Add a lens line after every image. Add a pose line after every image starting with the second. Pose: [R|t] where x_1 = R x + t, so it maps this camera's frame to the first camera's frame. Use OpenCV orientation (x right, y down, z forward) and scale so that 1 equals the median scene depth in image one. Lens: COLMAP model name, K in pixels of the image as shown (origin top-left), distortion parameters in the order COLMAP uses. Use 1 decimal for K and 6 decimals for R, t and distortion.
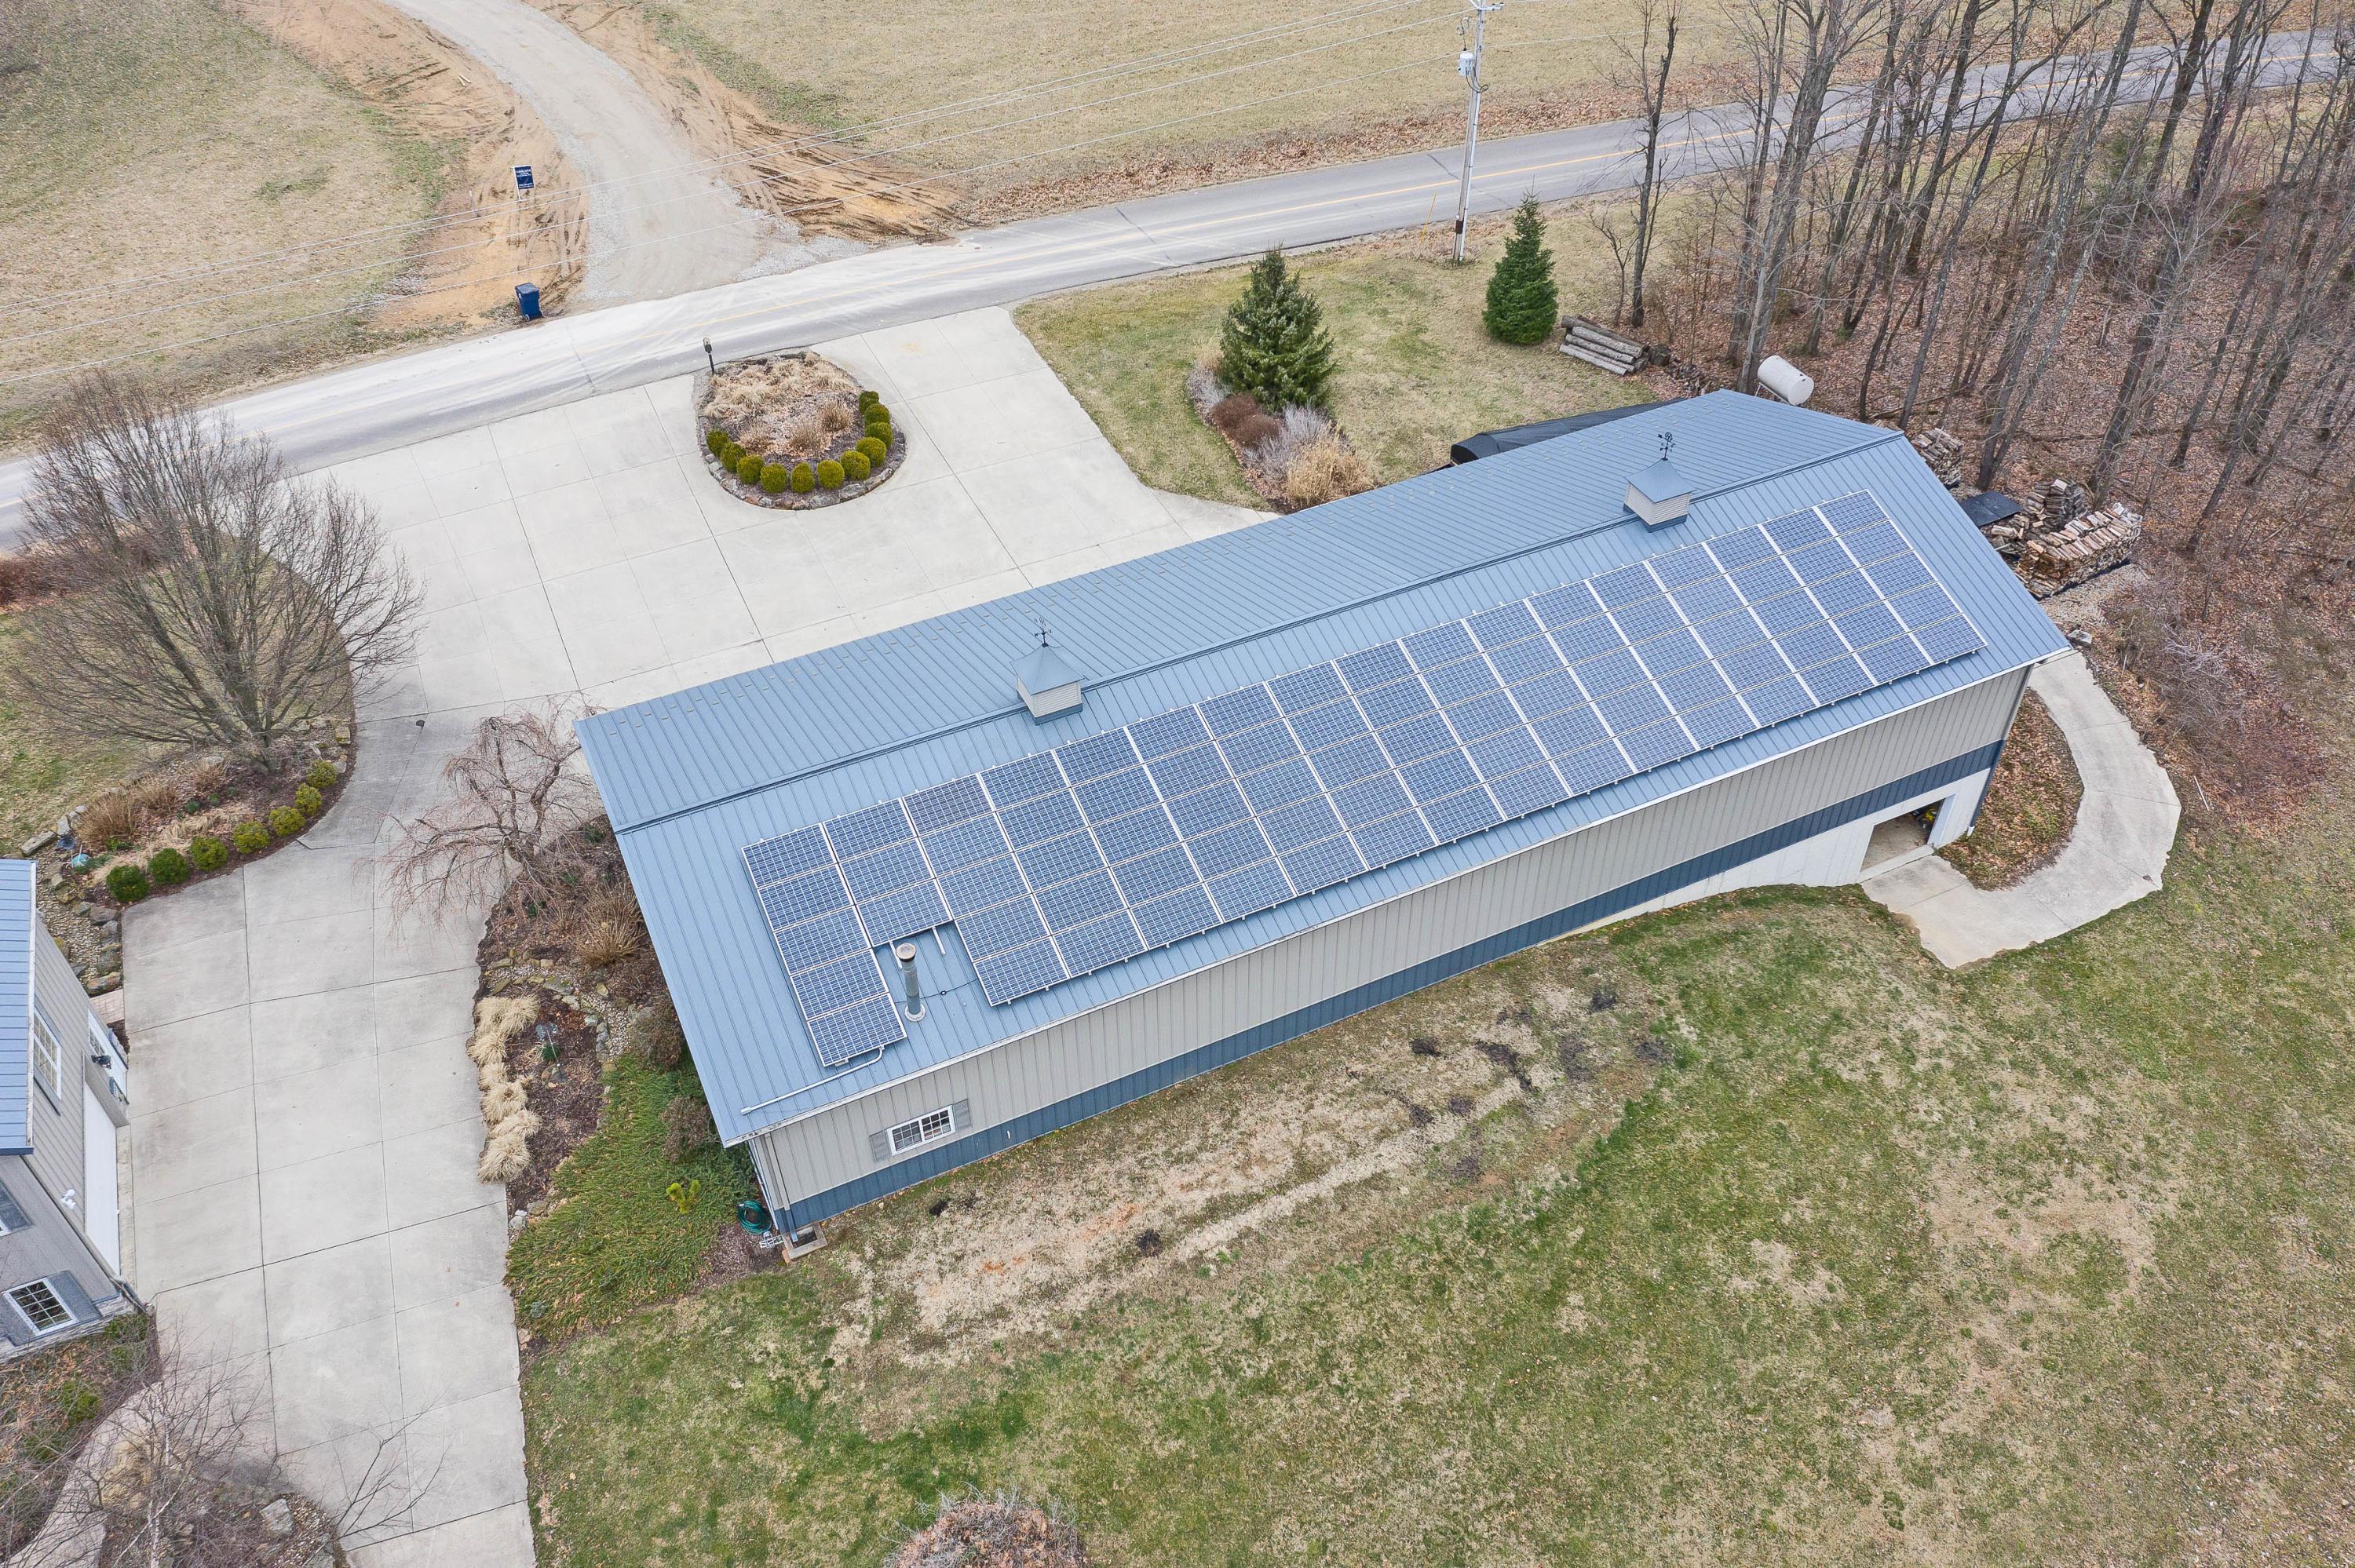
lens RADIAL K [[1845.8, 0, 1167.5], [0, 1845.8, 786.4], [0, 0, 1]] dist [-0.033481, 0.005043]
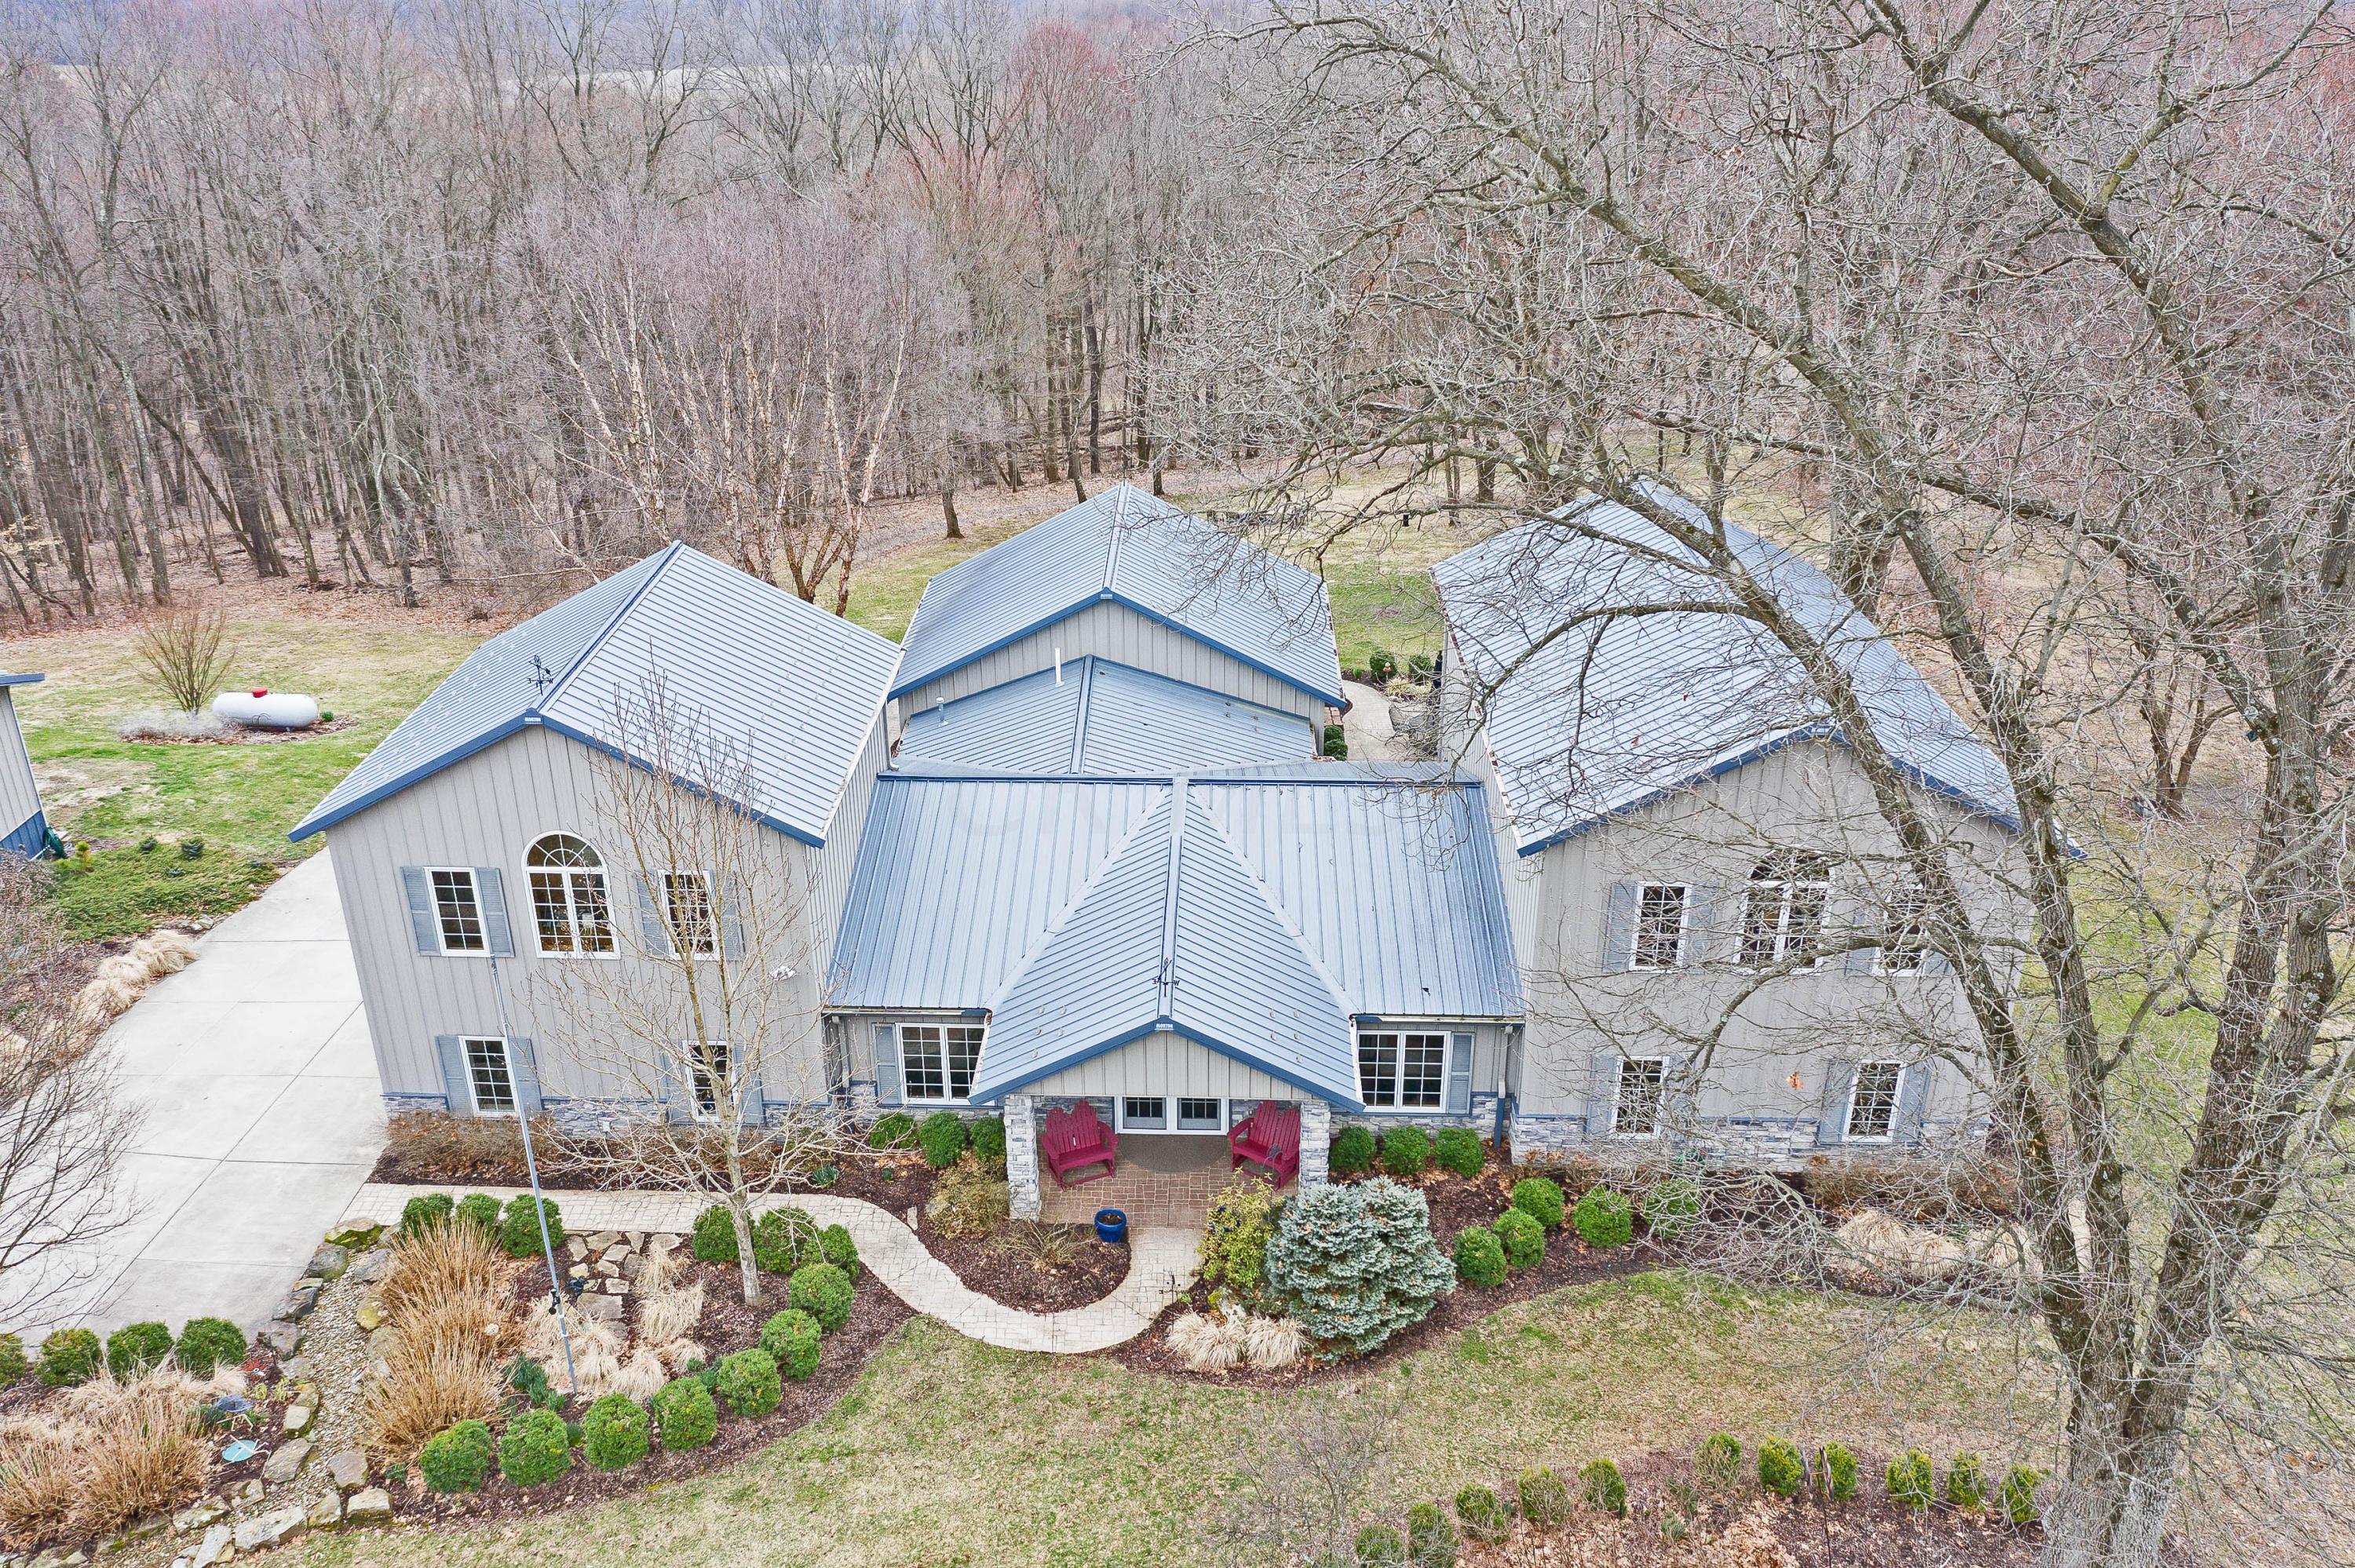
lens RADIAL K [[1855.8, 0, 1125.9], [0, 1855.8, 787.5], [0, 0, 1]] dist [-0.034027, -0.002792]
pose [[-0.892030, -0.166318, 0.420263, -1.092448], [0.325465, 0.408822, 0.852606, -0.435727], [-0.313616, 0.897331, -0.310550, 0.984071]]
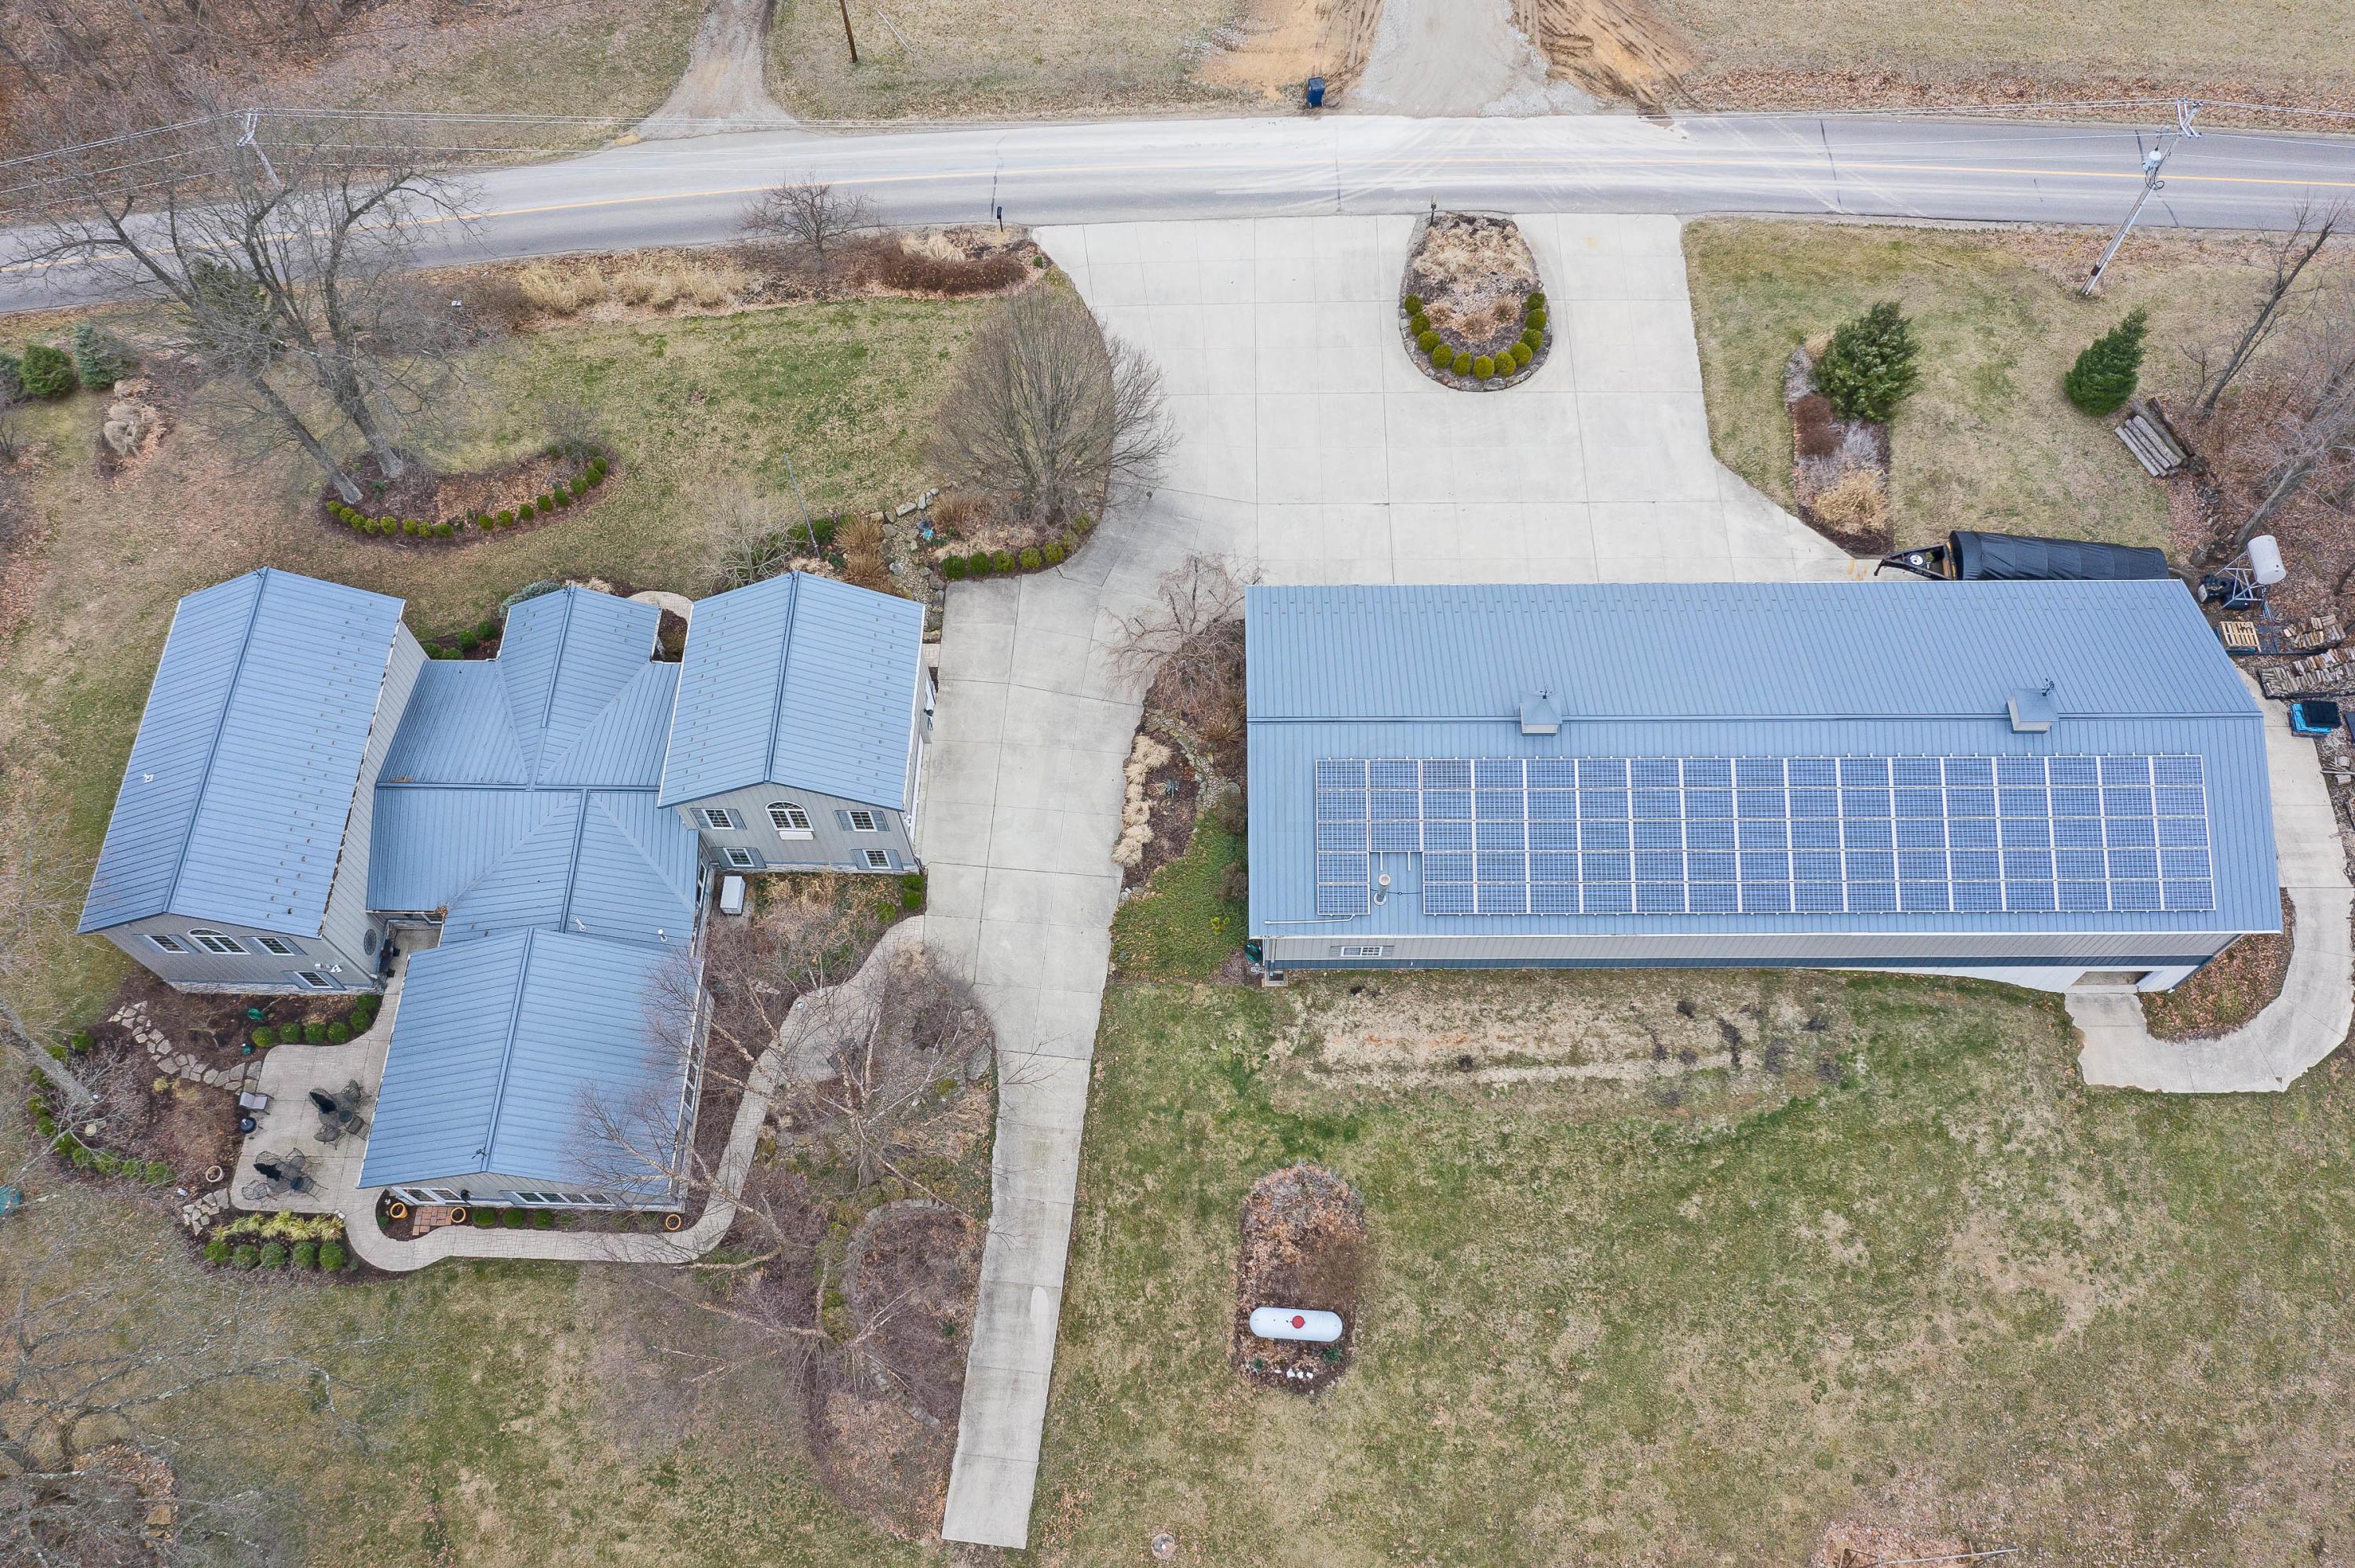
lens RADIAL K [[1845.8, 0, 1167.5], [0, 1845.8, 786.4], [0, 0, 1]] dist [-0.033481, 0.005043]
pose [[0.901433, 0.383705, -0.200472, -0.012989], [-0.286172, 0.875606, 0.389127, -0.478237], [0.324844, -0.293403, 0.899106, -0.449648]]
